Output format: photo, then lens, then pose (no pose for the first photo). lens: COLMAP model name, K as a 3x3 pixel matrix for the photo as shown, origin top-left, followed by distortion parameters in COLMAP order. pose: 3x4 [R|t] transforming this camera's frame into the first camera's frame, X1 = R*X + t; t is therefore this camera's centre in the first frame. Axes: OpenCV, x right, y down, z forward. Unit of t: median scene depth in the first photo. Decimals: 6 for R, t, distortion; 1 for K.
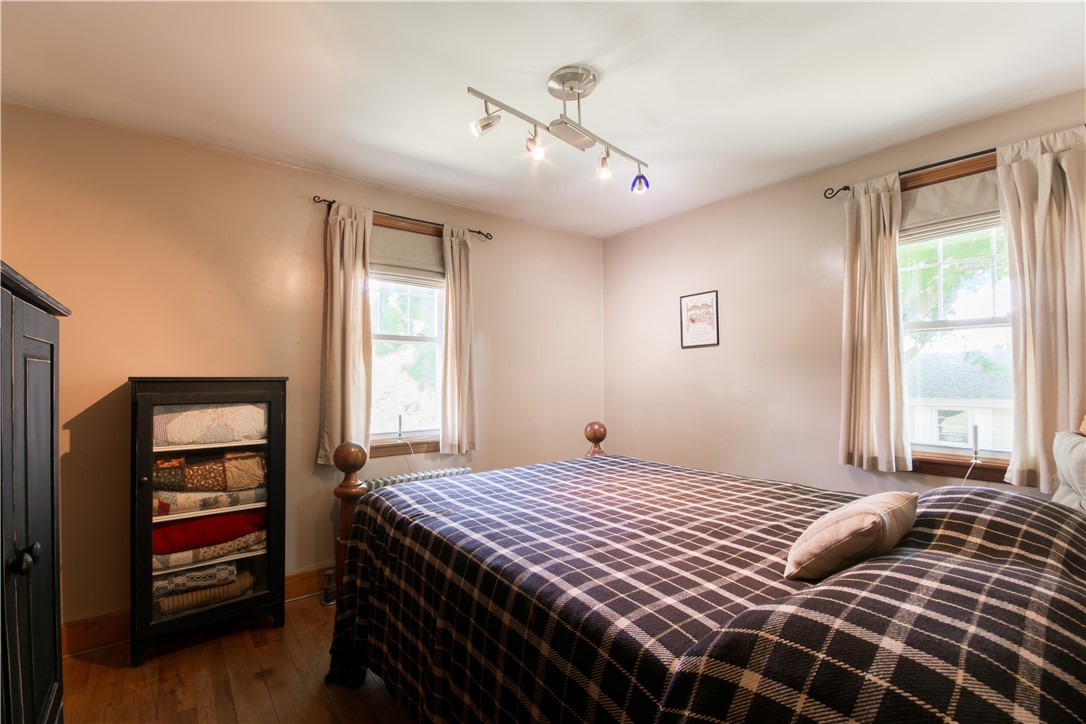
lens RADIAL K [[481.6, 0, 534.2], [0, 481.6, 373.0], [0, 0, 1]] dist [0.002345, -0.006234]
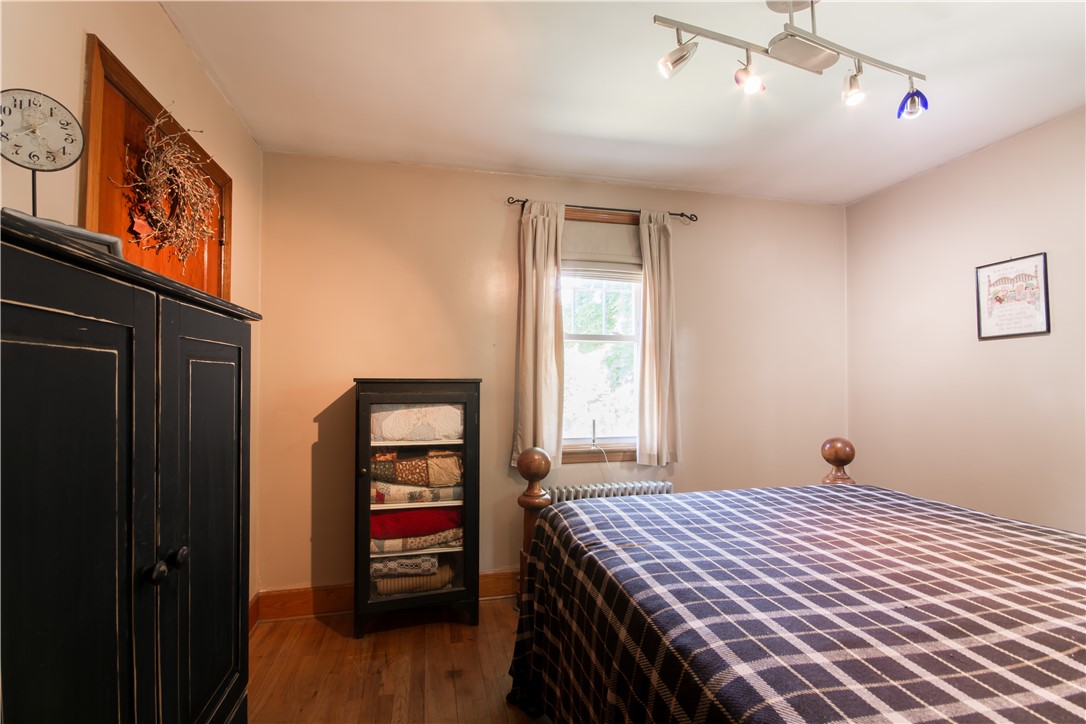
lens RADIAL K [[481.6, 0, 534.2], [0, 481.6, 373.0], [0, 0, 1]] dist [0.002345, -0.006234]
pose [[0.909254, -0.001454, -0.416240, 0.008974], [-0.000170, 0.999993, -0.003866, 0.000255], [0.416242, 0.003586, 0.909247, 0.135956]]
